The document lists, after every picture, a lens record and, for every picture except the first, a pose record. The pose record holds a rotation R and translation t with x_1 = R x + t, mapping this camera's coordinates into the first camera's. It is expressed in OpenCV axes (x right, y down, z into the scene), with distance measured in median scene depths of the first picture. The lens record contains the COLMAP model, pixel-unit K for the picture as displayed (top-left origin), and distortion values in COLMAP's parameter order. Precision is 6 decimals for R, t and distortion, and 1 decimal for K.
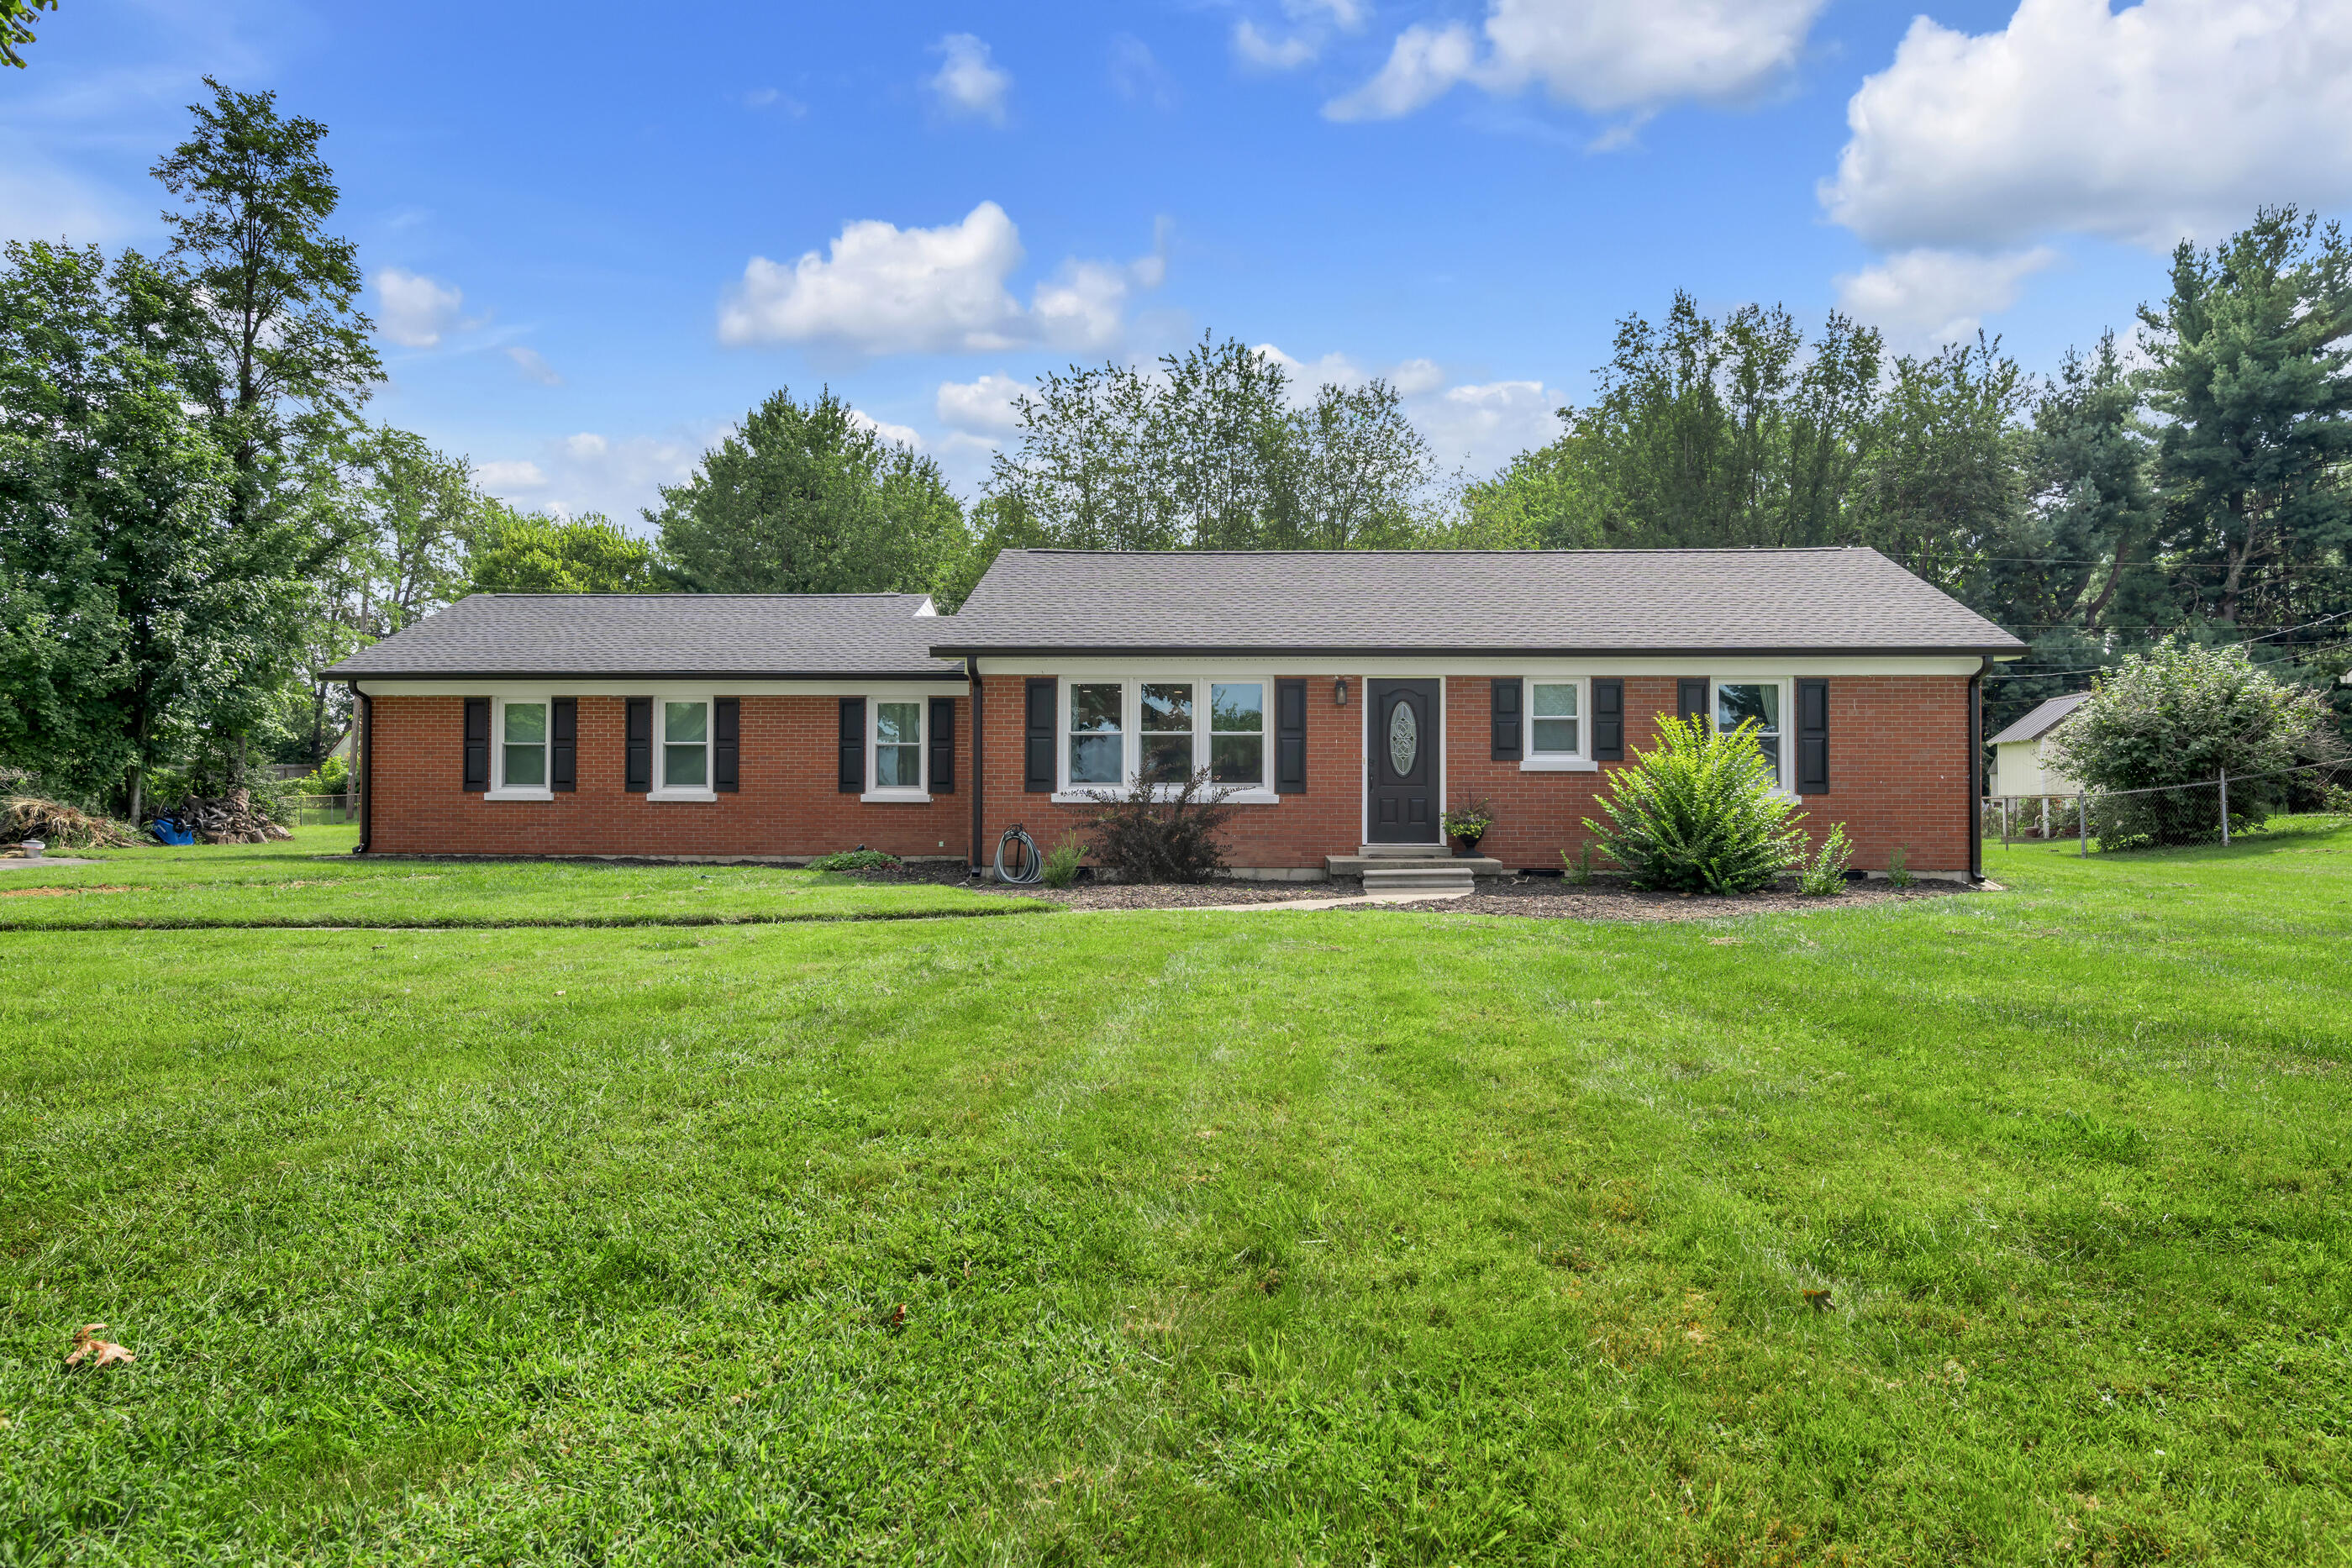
lens RADIAL K [[1430.4, 0, 1213.0], [0, 1430.4, 750.1], [0, 0, 1]] dist [-0.009168, -0.001413]
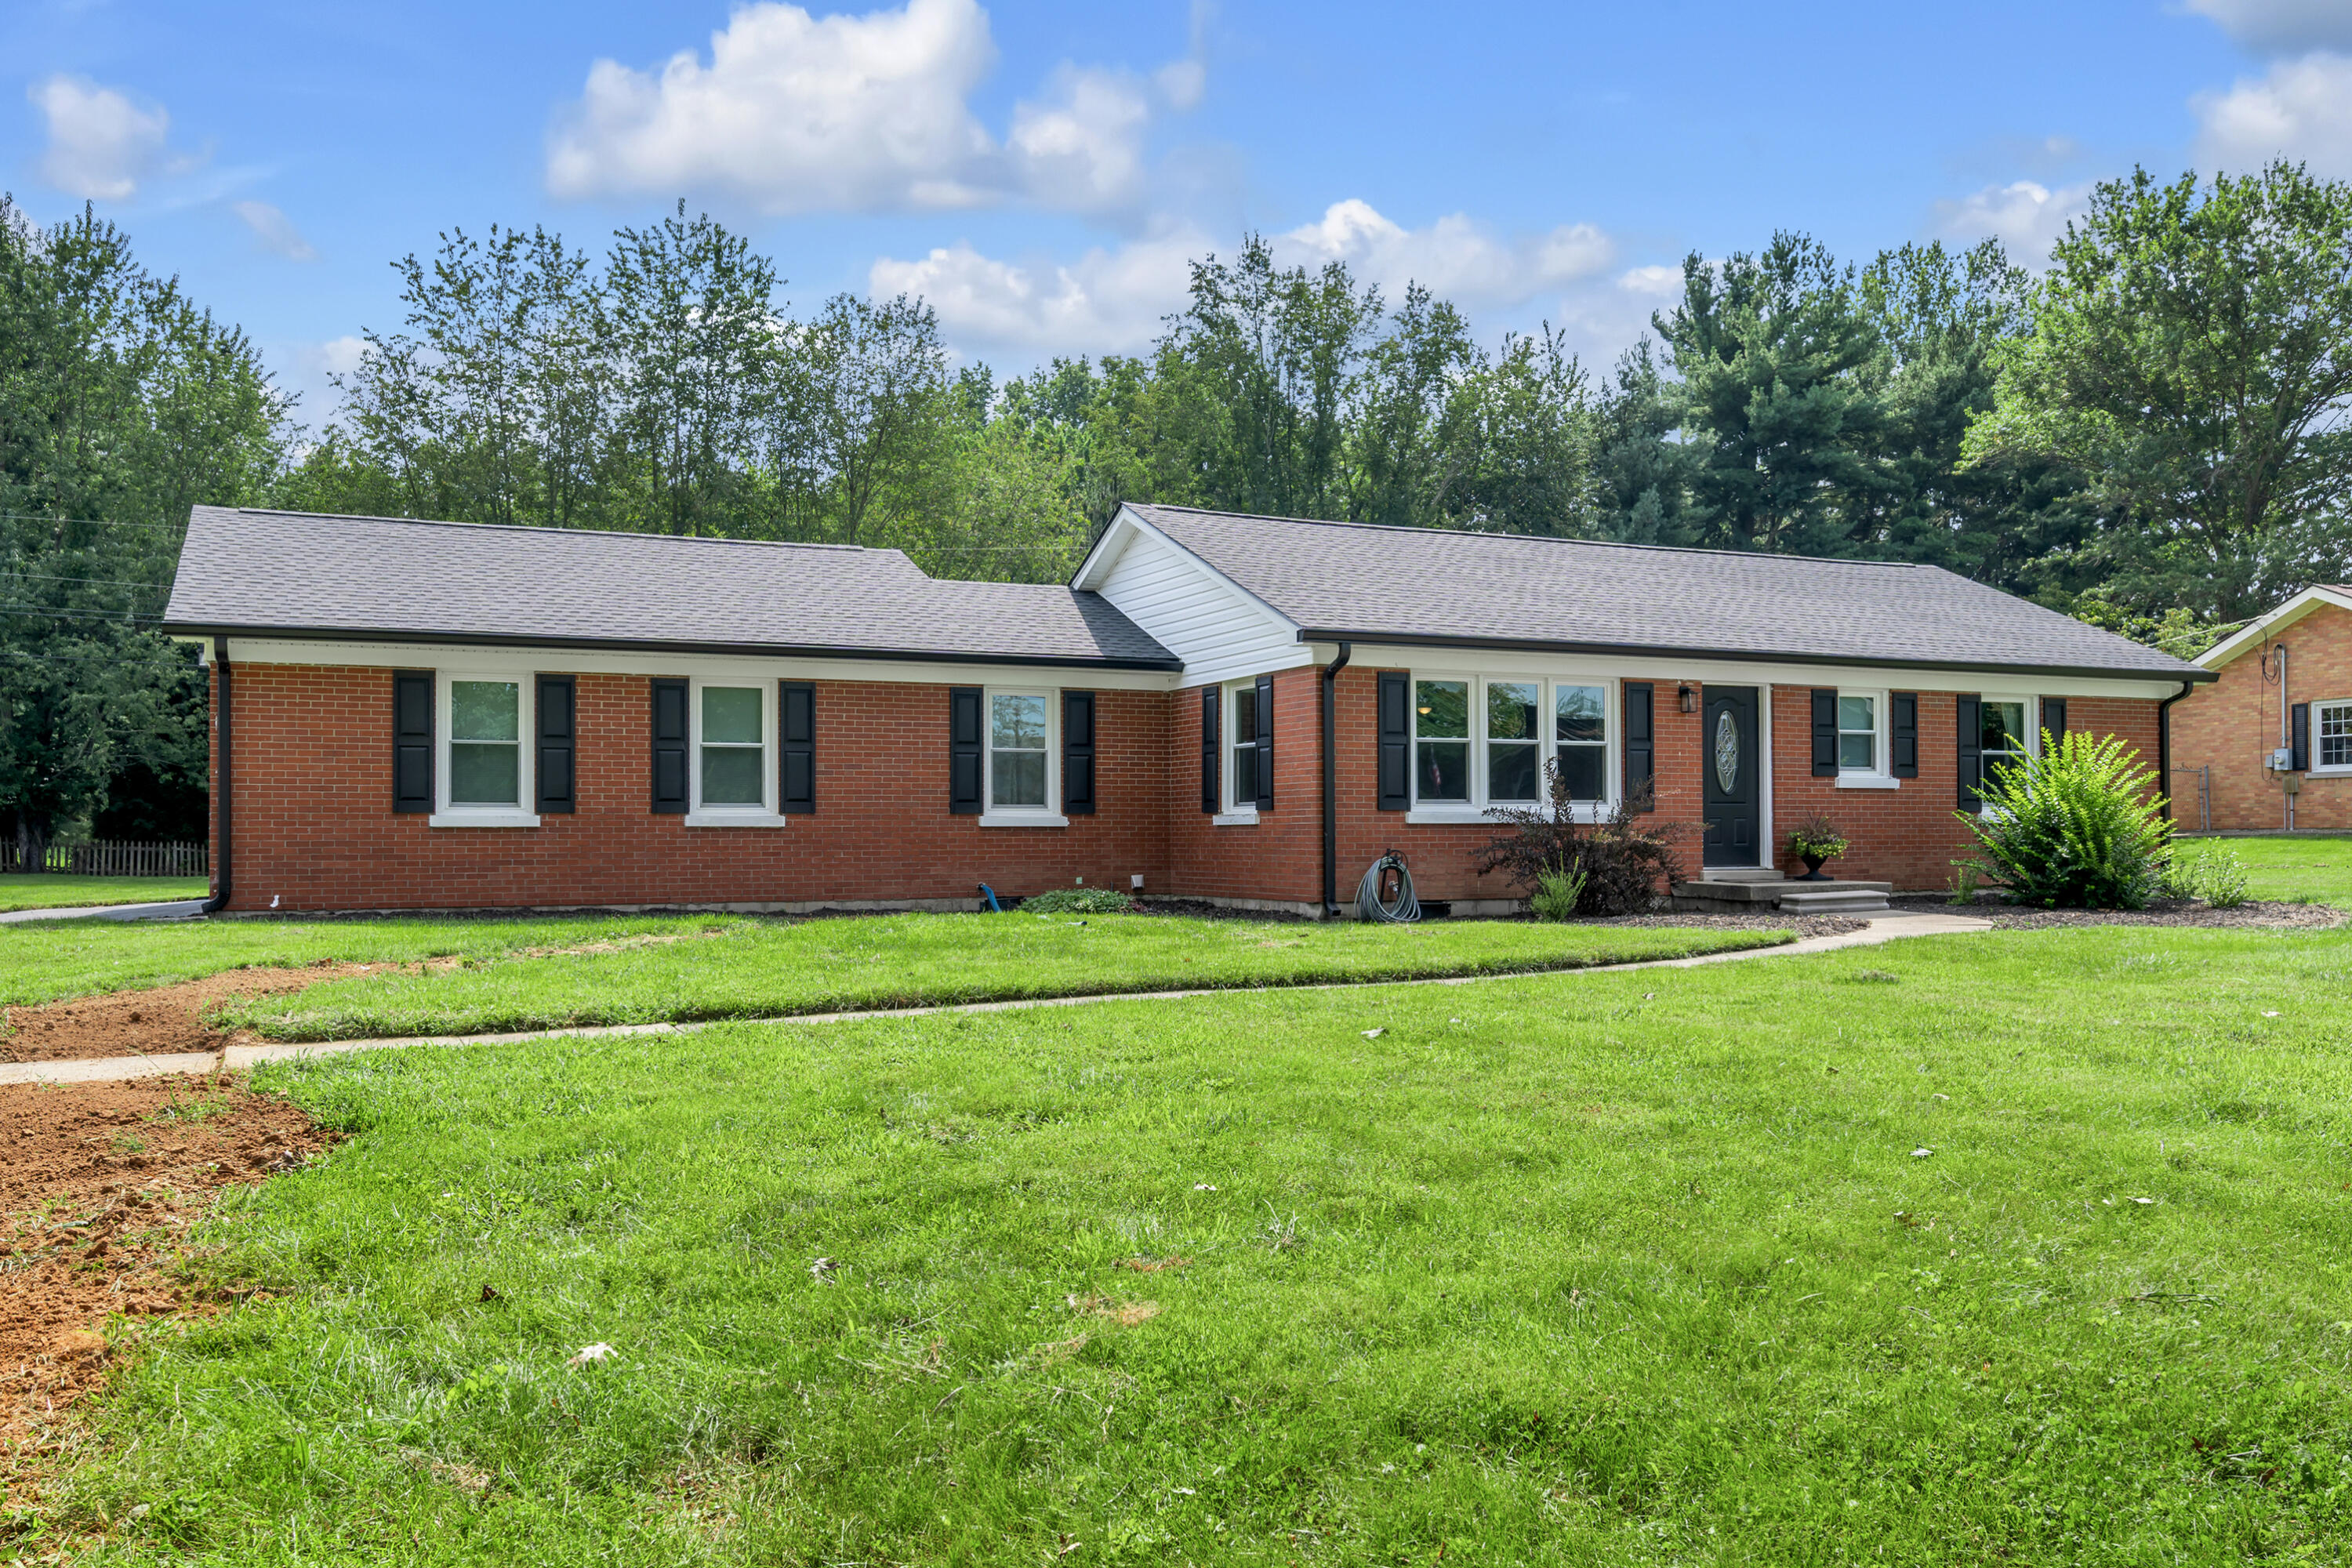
lens RADIAL K [[1792.7, 0, 1195.2], [0, 1792.7, 807.5], [0, 0, 1]] dist [-0.005720, 0.003802]
pose [[0.898936, -0.000535, 0.438080, -0.555501], [-0.009790, 0.999725, 0.021309, 0.005293], [-0.437971, -0.023444, 0.898684, 0.097960]]
